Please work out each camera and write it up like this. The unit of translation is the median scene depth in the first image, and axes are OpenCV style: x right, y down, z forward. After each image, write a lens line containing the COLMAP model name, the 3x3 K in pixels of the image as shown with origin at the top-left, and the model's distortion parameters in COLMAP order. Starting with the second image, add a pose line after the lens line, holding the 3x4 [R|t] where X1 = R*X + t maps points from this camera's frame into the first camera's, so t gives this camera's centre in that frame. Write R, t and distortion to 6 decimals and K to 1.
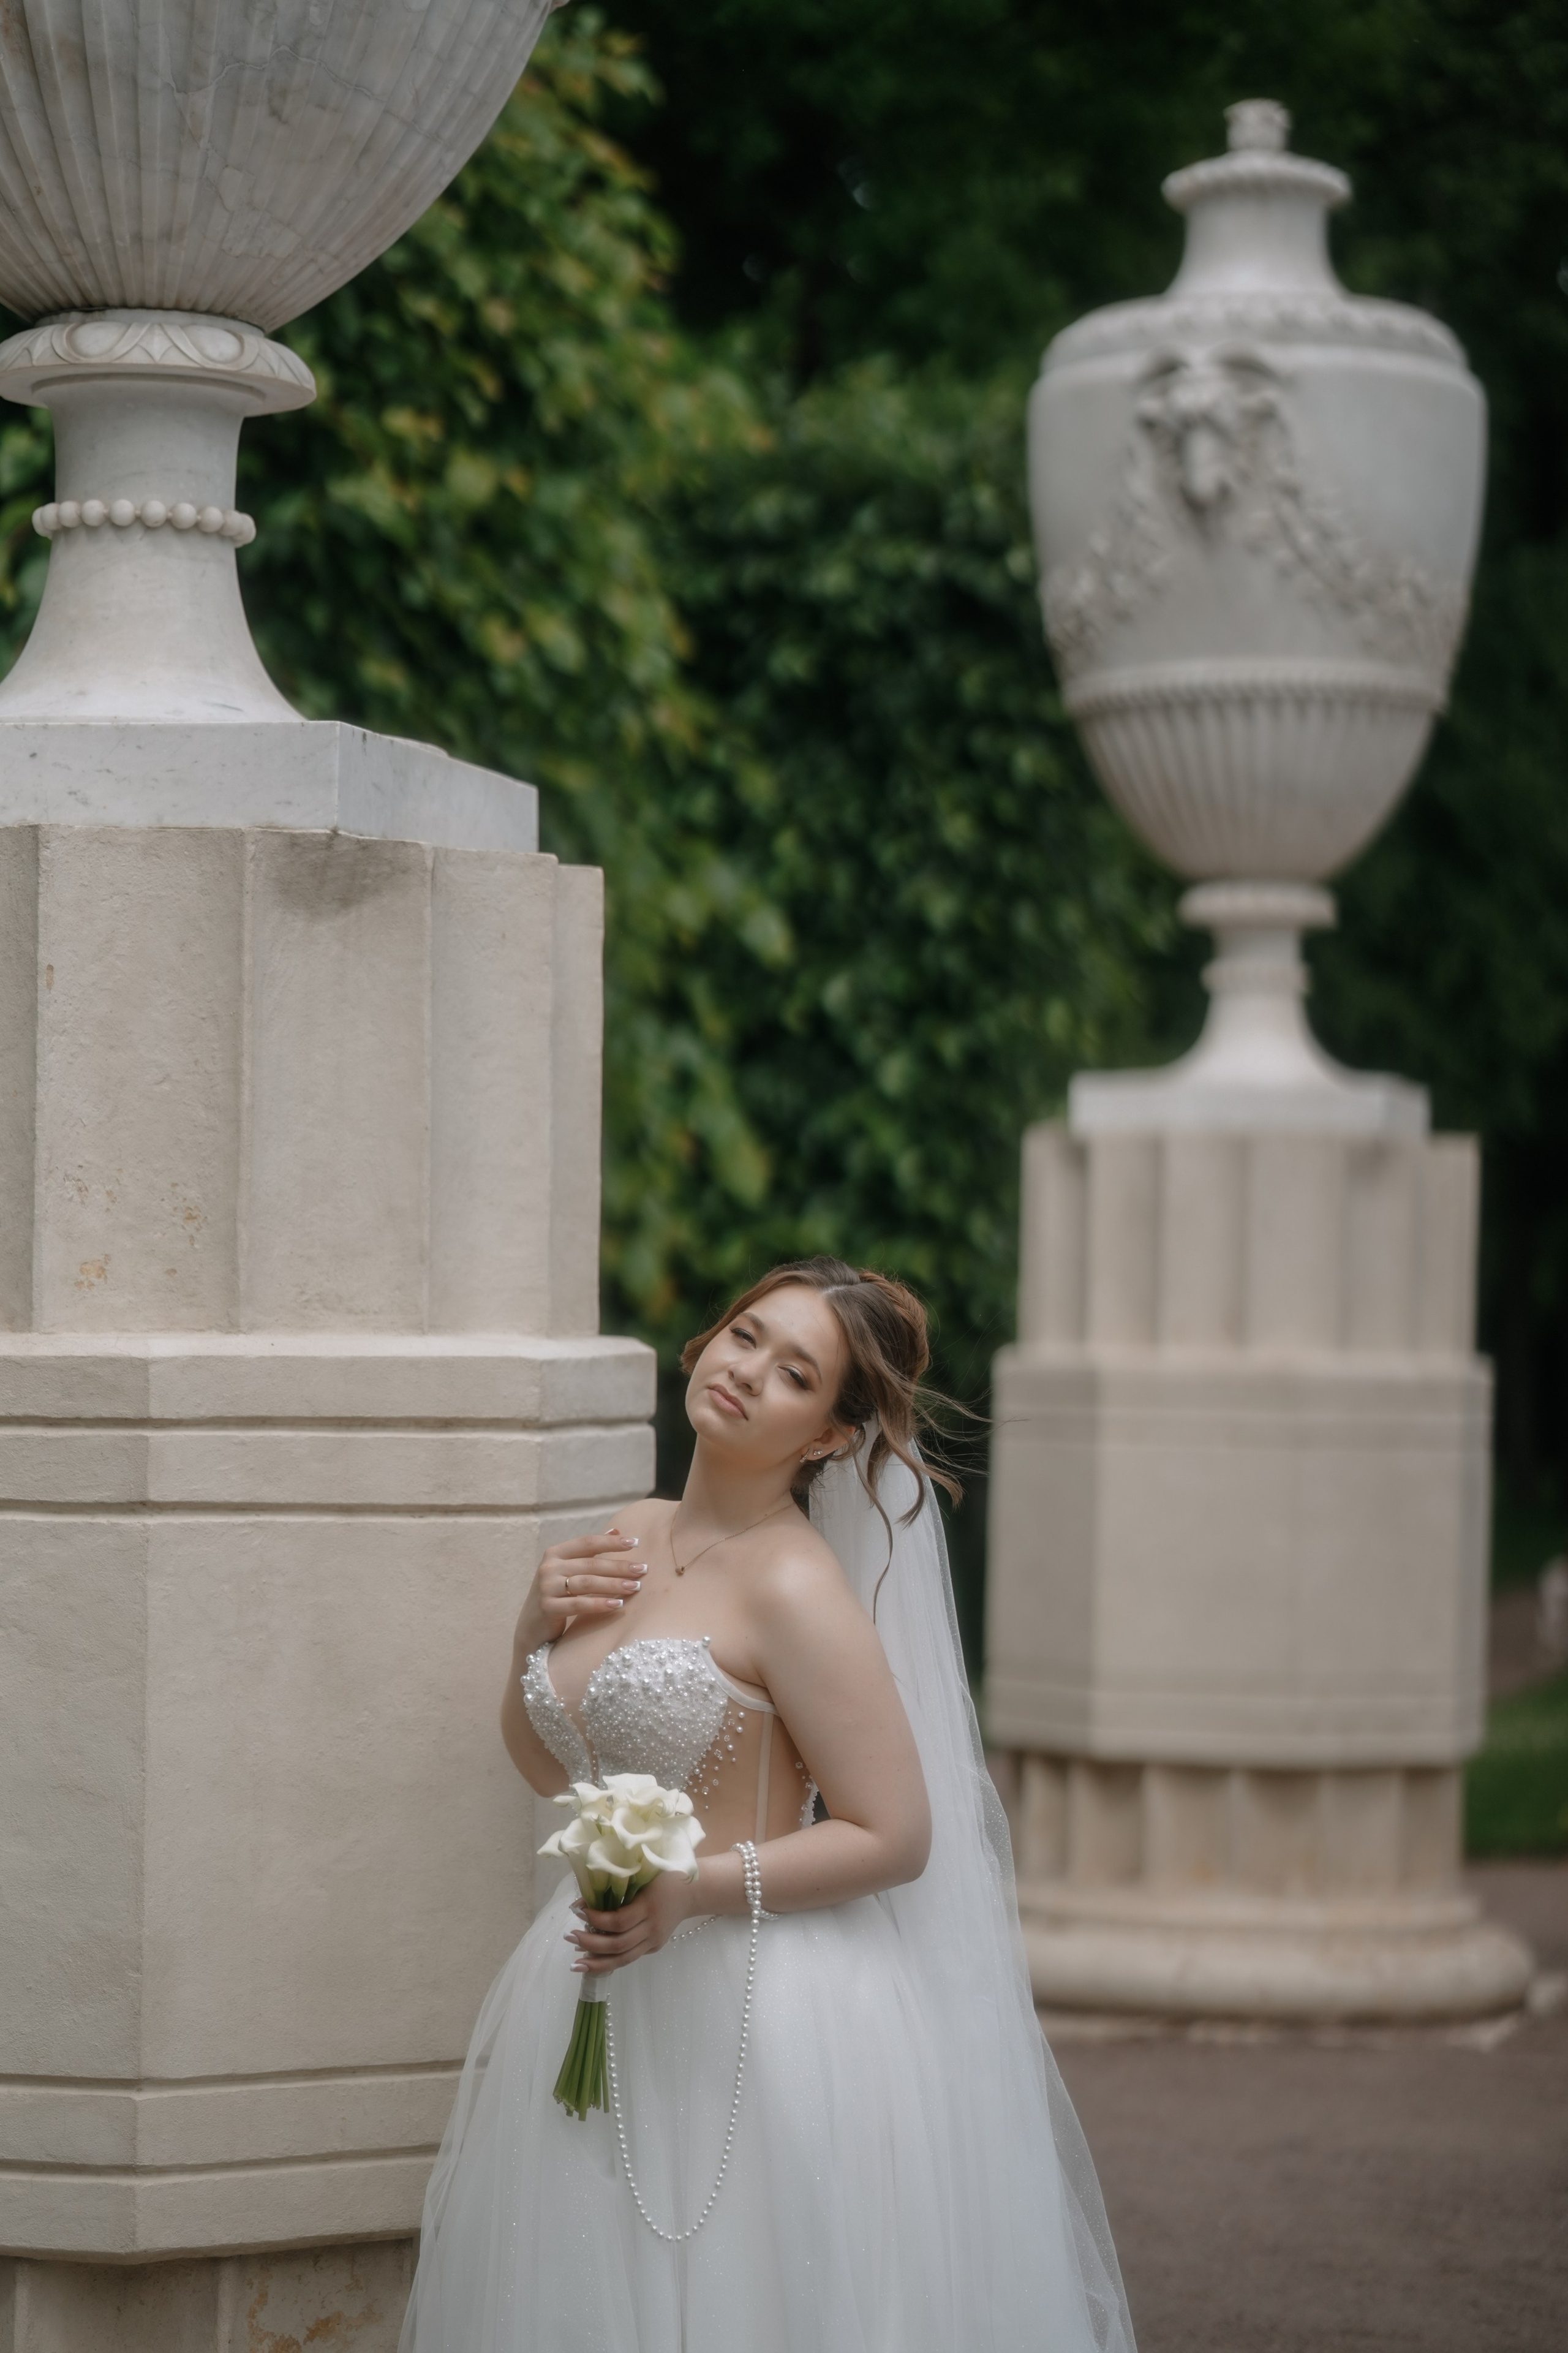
lens RADIAL K [[5558.7, 0, 784.0], [0, 5558.7, 1176.5], [0, 0, 1]] dist [0.031115, 0.754540]
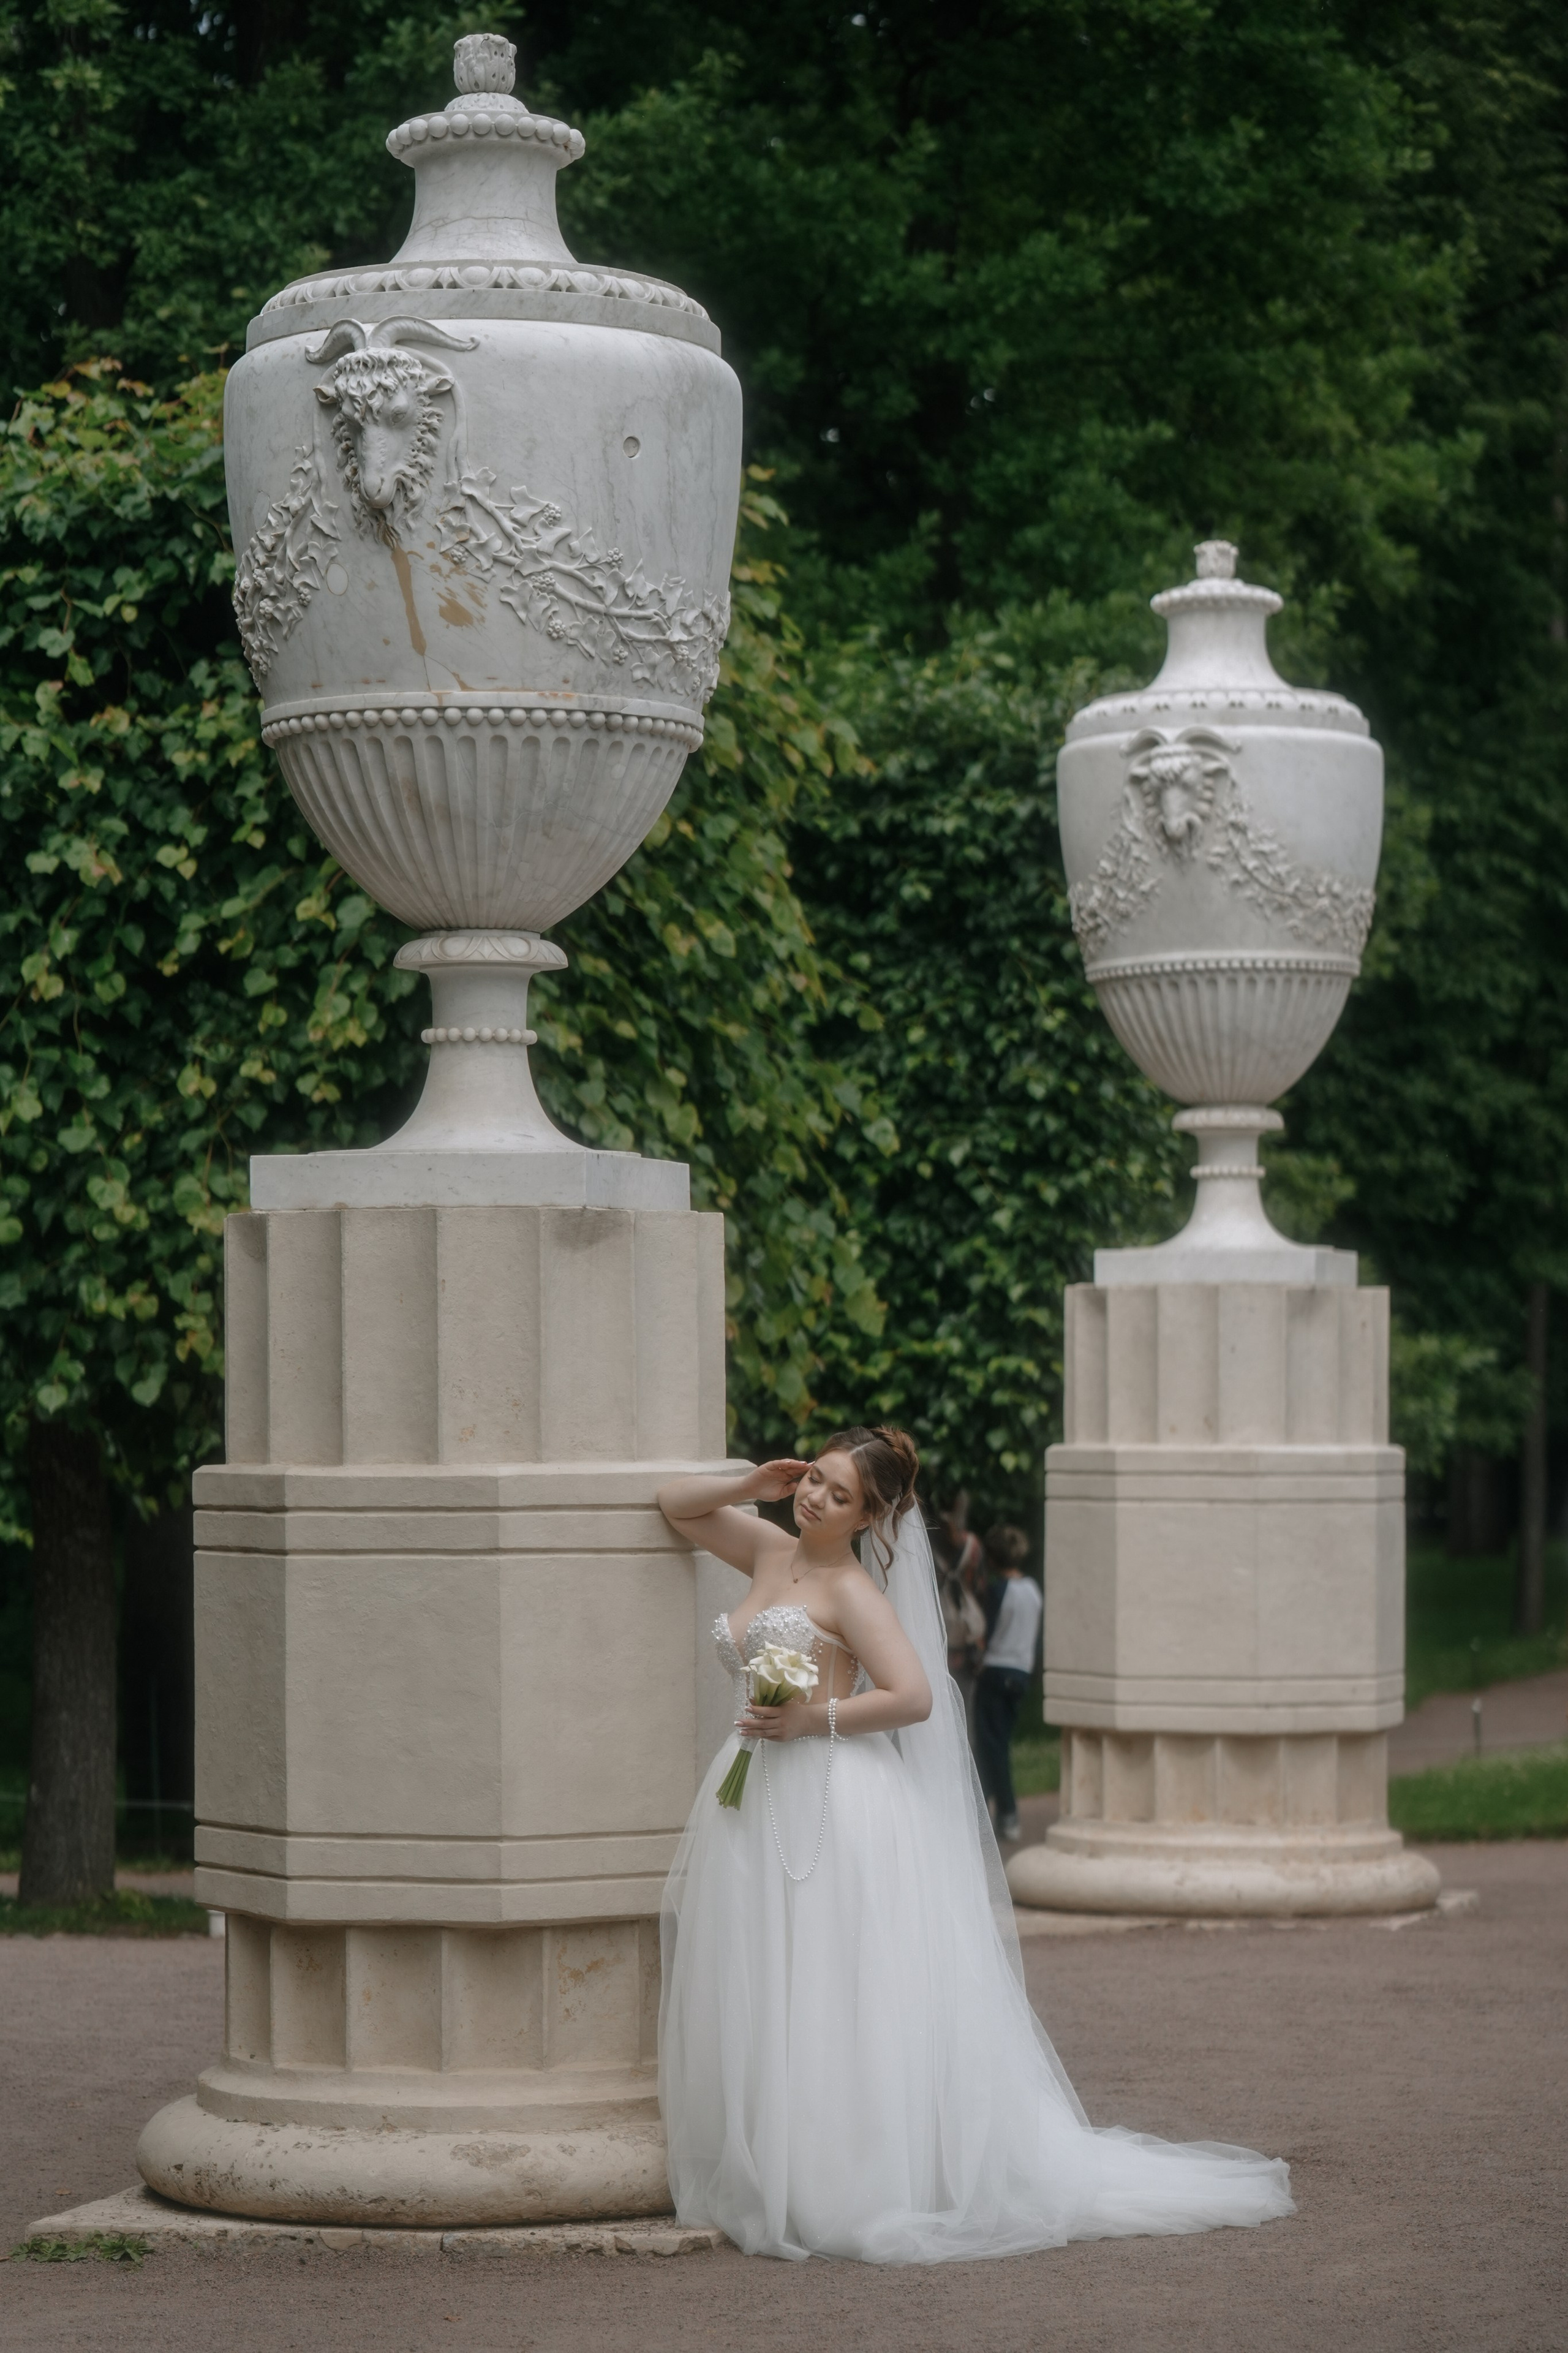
lens RADIAL K [[6331.8, 0, 707.1], [0, 6331.8, 1346.6], [0, 0, 1]] dist [0.002421, 1.361932]
pose [[0.998422, -0.019422, -0.052681, 0.074414], [0.020554, 0.999568, 0.021027, -0.055005], [0.052250, -0.022077, 0.998390, -1.154771]]
